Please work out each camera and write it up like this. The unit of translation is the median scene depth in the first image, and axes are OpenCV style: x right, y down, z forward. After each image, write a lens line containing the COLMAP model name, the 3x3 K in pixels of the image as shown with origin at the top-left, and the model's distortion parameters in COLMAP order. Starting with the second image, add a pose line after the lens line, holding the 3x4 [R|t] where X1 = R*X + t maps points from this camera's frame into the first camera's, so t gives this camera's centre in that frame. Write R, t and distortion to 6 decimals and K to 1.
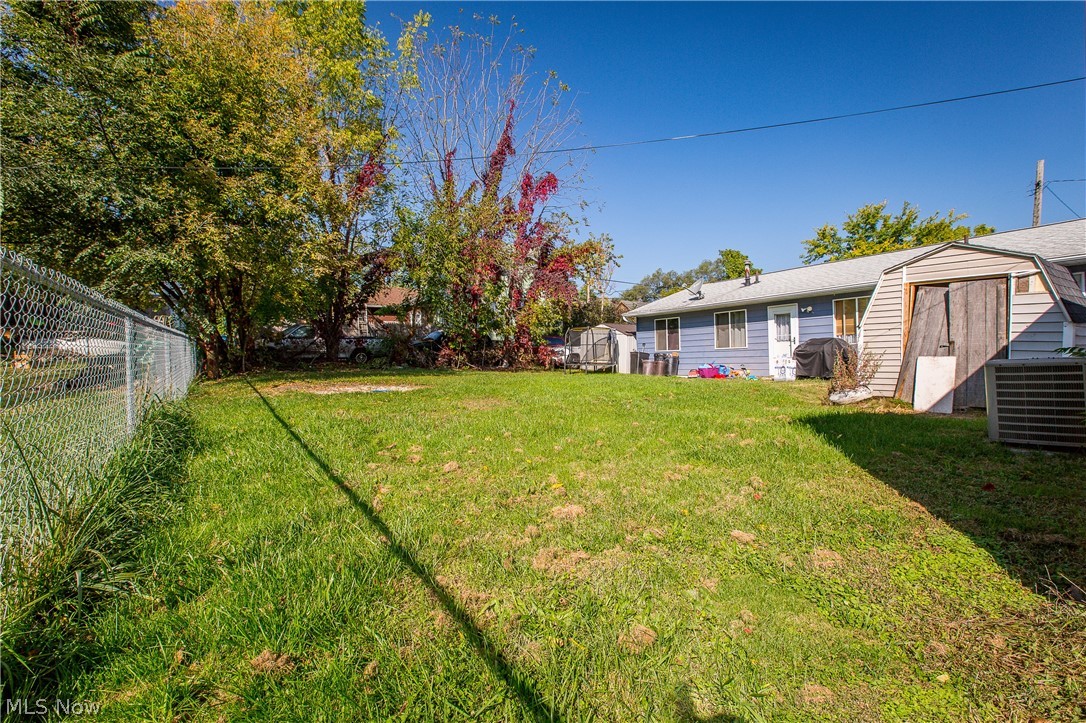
lens RADIAL K [[509.3, 0, 543.9], [0, 509.3, 355.5], [0, 0, 1]] dist [-0.000270, 0.001412]
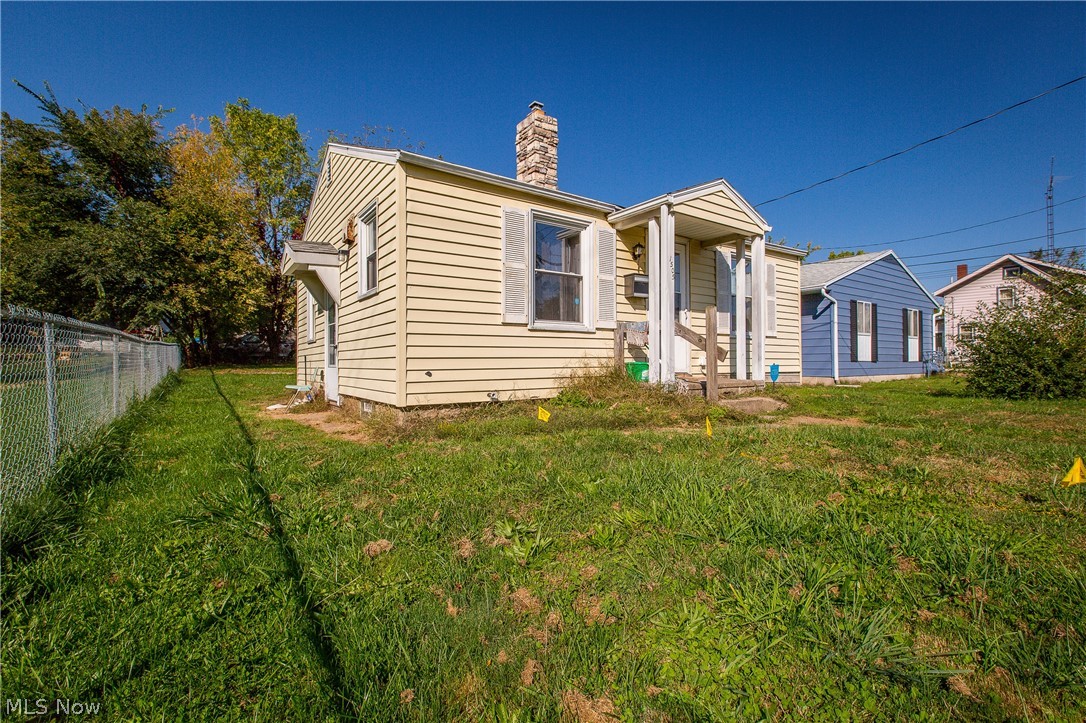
lens RADIAL K [[473.3, 0, 523.4], [0, 473.3, 352.5], [0, 0, 1]] dist [-0.002445, -0.000105]
pose [[0.999216, 0.013657, 0.037158, 0.529532], [-0.013419, 0.999888, -0.006647, -0.013530], [-0.037245, 0.006143, 0.999287, -0.817317]]
